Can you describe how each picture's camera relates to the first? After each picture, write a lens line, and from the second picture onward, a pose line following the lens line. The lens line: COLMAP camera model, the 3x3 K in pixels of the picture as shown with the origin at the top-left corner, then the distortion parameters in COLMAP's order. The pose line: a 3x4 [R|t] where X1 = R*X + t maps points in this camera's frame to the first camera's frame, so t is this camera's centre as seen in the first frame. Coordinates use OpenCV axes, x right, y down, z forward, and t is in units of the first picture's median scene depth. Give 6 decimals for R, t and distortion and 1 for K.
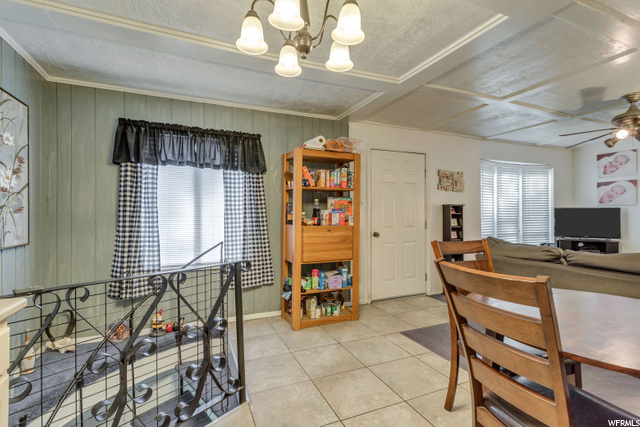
lens RADIAL K [[309.8, 0, 324.3], [0, 309.8, 214.8], [0, 0, 1]] dist [0.003388, 0.000924]
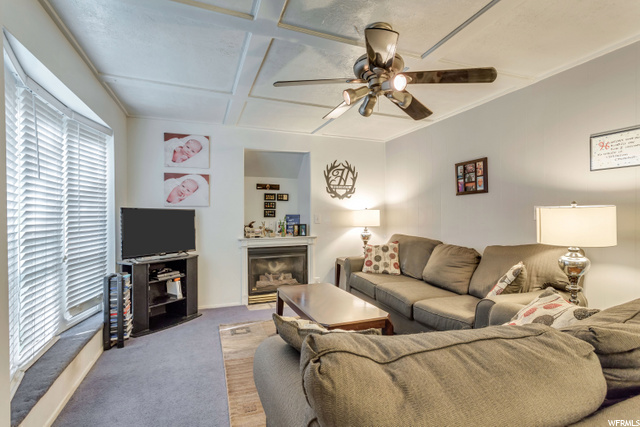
lens RADIAL K [[309.8, 0, 324.3], [0, 309.8, 214.8], [0, 0, 1]] dist [0.003388, 0.000924]
pose [[0.033214, 0.004276, 0.999439, 0.204791], [0.006777, 0.999967, -0.004503, -0.004658], [-0.999425, 0.006922, 0.033184, 0.627529]]
